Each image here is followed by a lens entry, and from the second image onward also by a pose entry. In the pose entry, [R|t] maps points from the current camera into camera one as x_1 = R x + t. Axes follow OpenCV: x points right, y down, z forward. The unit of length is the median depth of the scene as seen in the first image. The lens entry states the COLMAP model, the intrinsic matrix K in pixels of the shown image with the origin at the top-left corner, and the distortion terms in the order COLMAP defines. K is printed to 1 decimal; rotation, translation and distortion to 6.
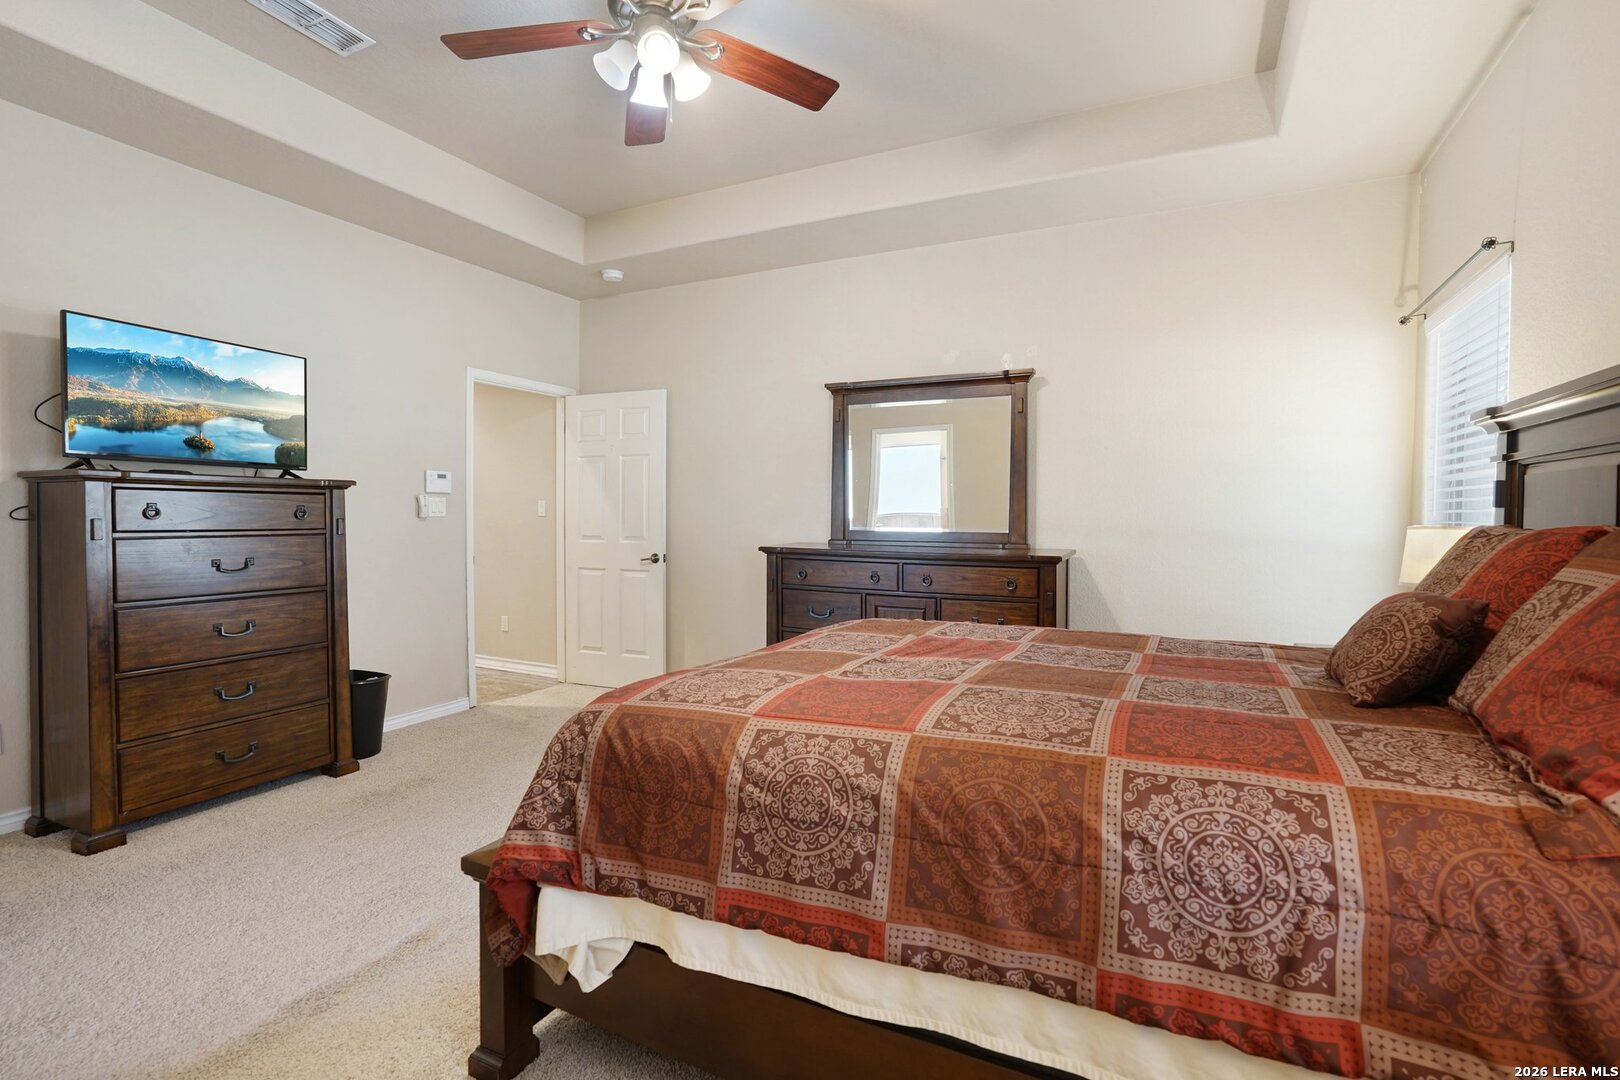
lens RADIAL K [[753.8, 0, 815.4], [0, 753.8, 530.4], [0, 0, 1]] dist [-0.037710, 0.005395]
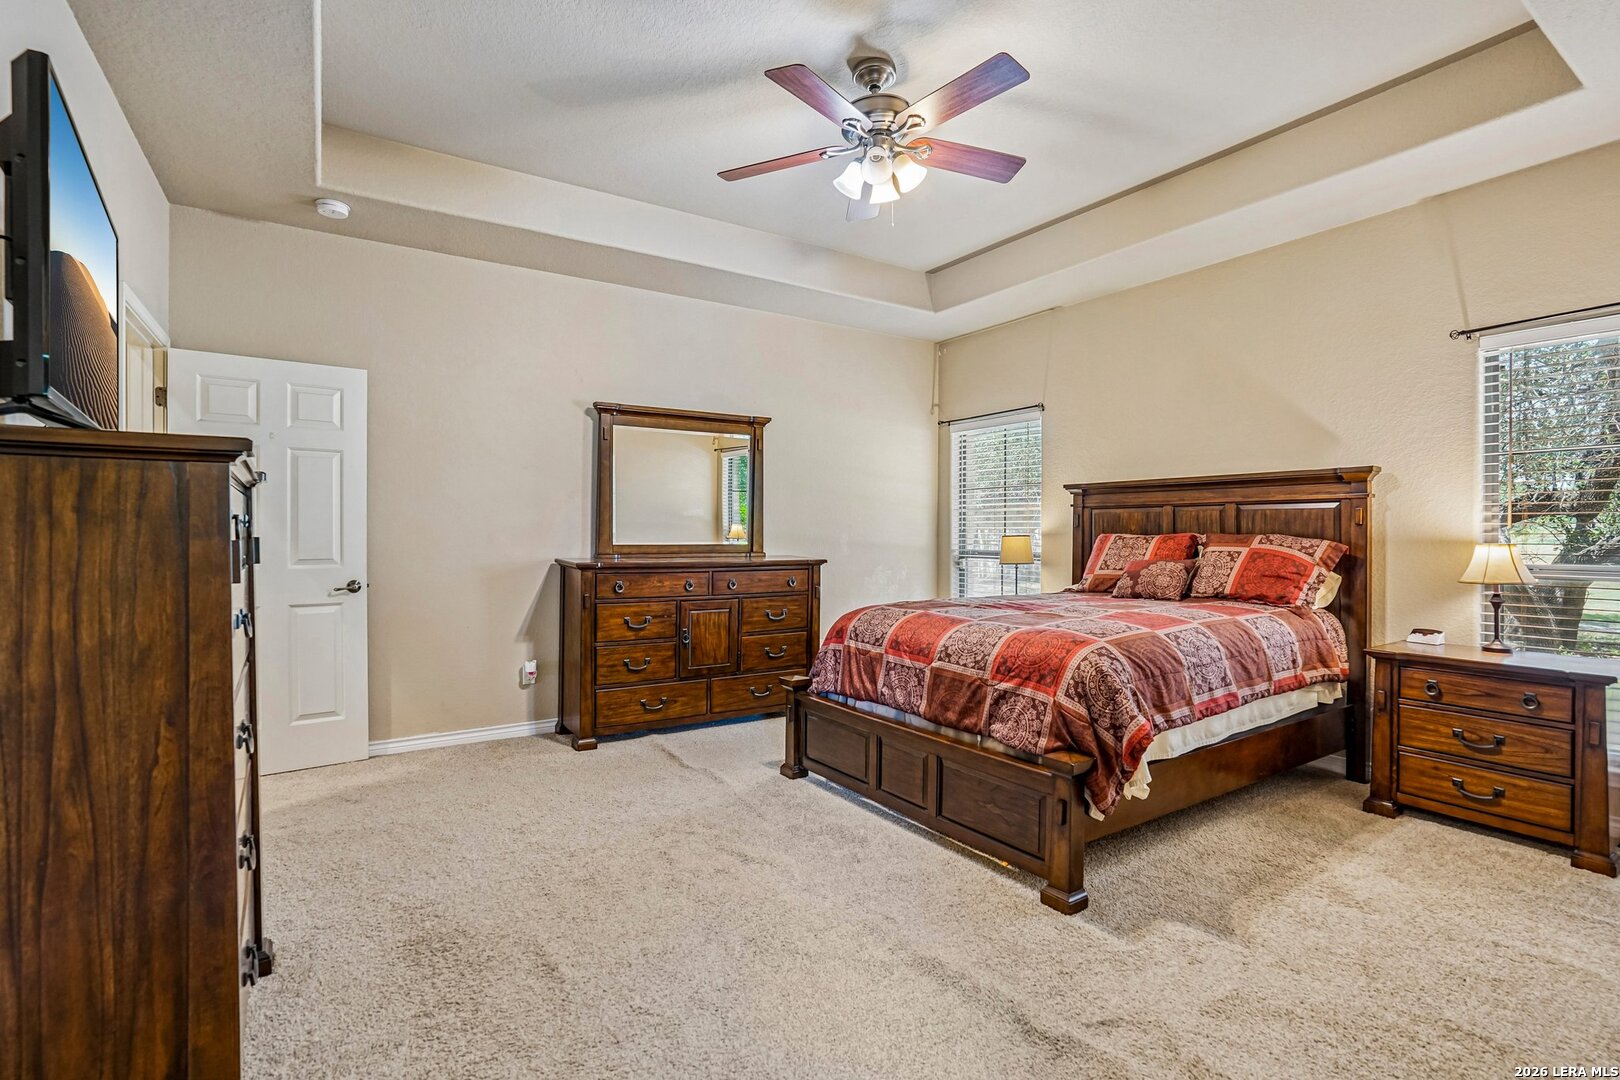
lens RADIAL K [[753.8, 0, 796.6], [0, 753.8, 536.4], [0, 0, 1]] dist [-0.037710, 0.005395]
pose [[0.516895, -0.006706, 0.856023, -0.793421], [0.019888, 0.999793, -0.004176, -0.002714], [-0.855818, 0.019183, 0.516921, 0.276330]]
